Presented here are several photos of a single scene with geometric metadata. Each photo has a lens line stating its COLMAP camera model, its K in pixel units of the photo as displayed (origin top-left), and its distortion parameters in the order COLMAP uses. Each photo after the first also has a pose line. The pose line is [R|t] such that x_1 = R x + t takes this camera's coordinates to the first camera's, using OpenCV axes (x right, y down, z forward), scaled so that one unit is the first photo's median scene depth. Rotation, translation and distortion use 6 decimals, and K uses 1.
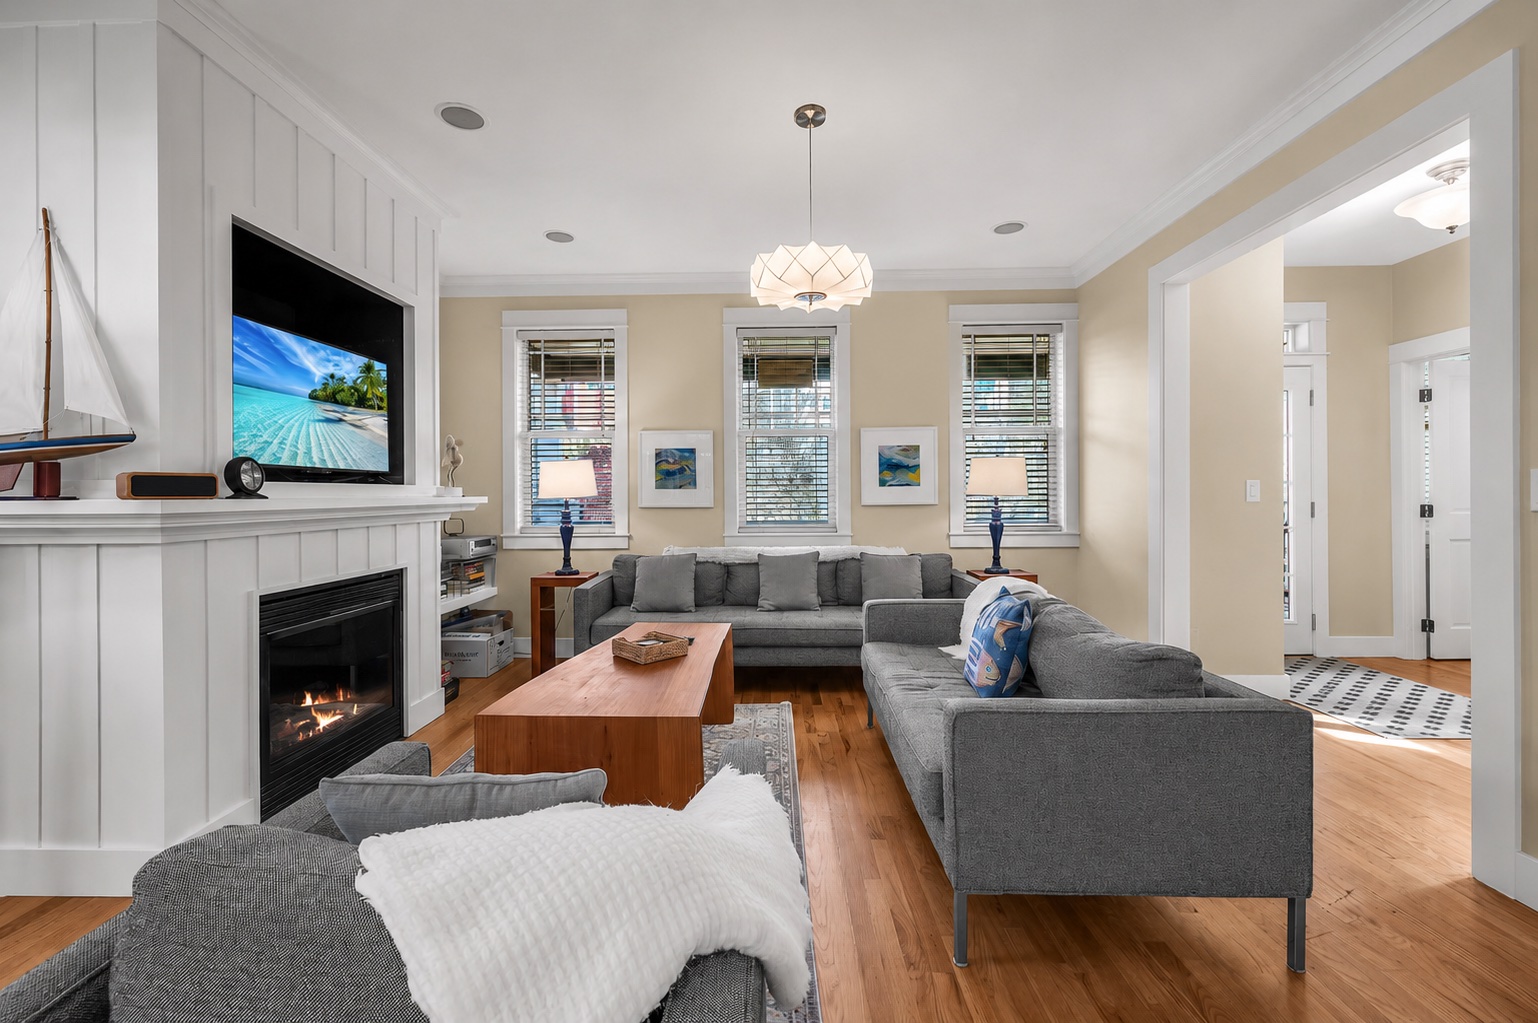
lens RADIAL K [[632.7, 0, 766.0], [0, 632.7, 492.4], [0, 0, 1]] dist [0.000157, 0.000185]
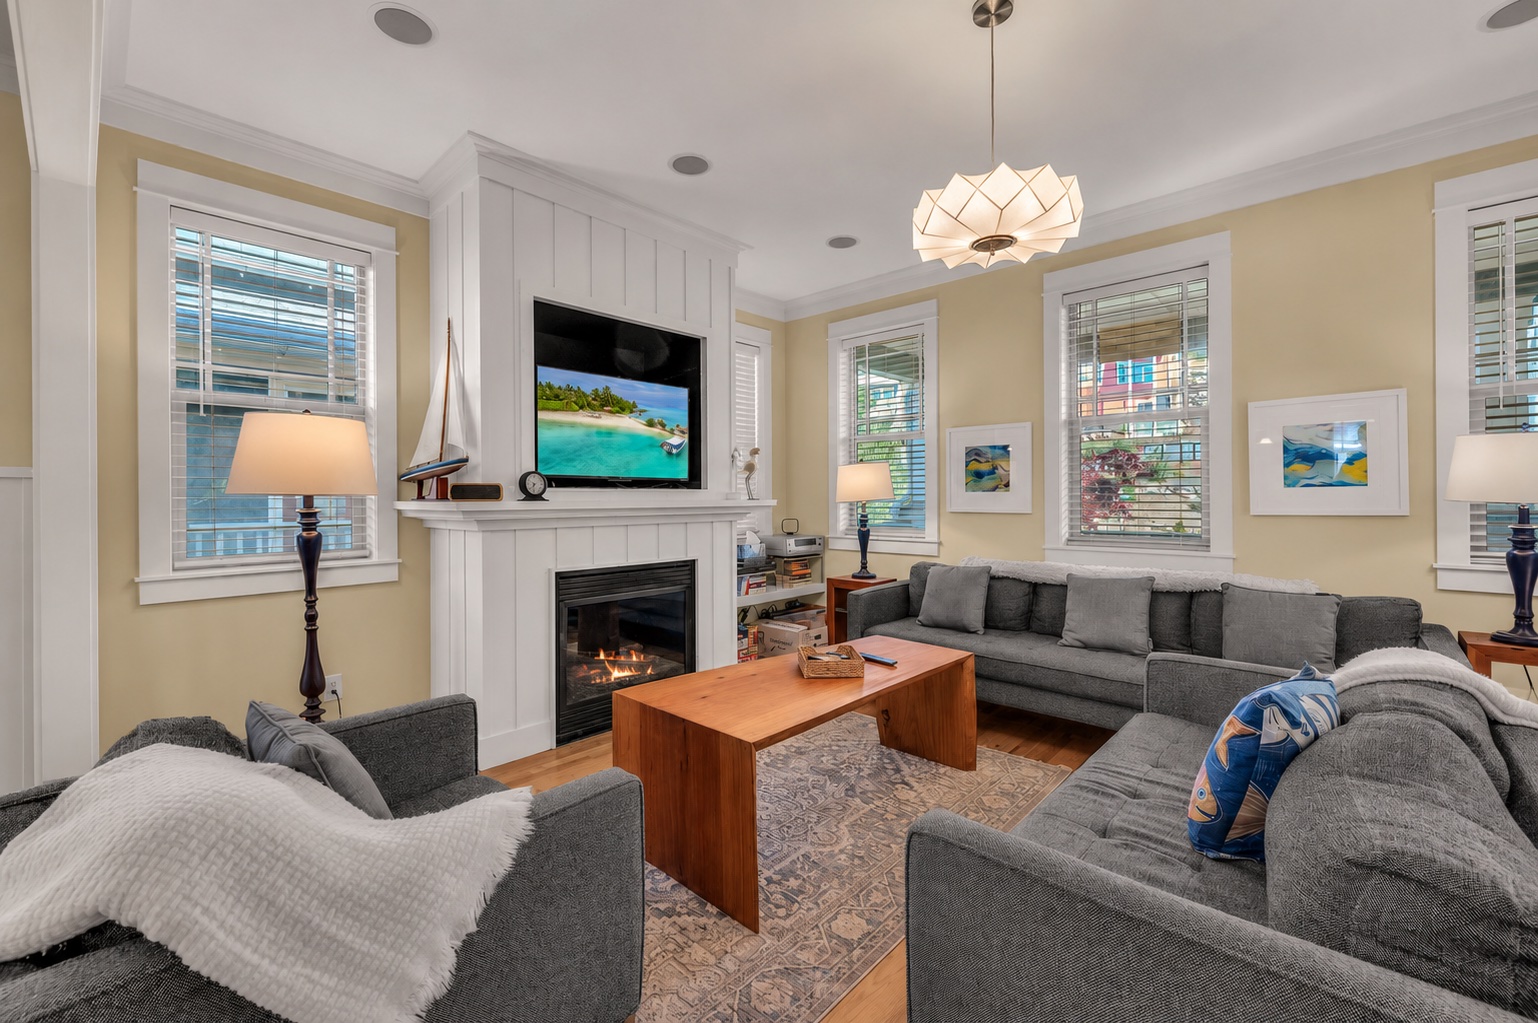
lens RADIAL K [[644.9, 0, 769.8], [0, 644.9, 494.3], [0, 0, 1]] dist [0.016113, -0.000003]
pose [[0.743382, 0.000374, -0.668867, 0.255357], [0.000293, 1.000000, 0.000885, -0.002841], [0.668867, -0.000854, 0.743382, 0.145990]]
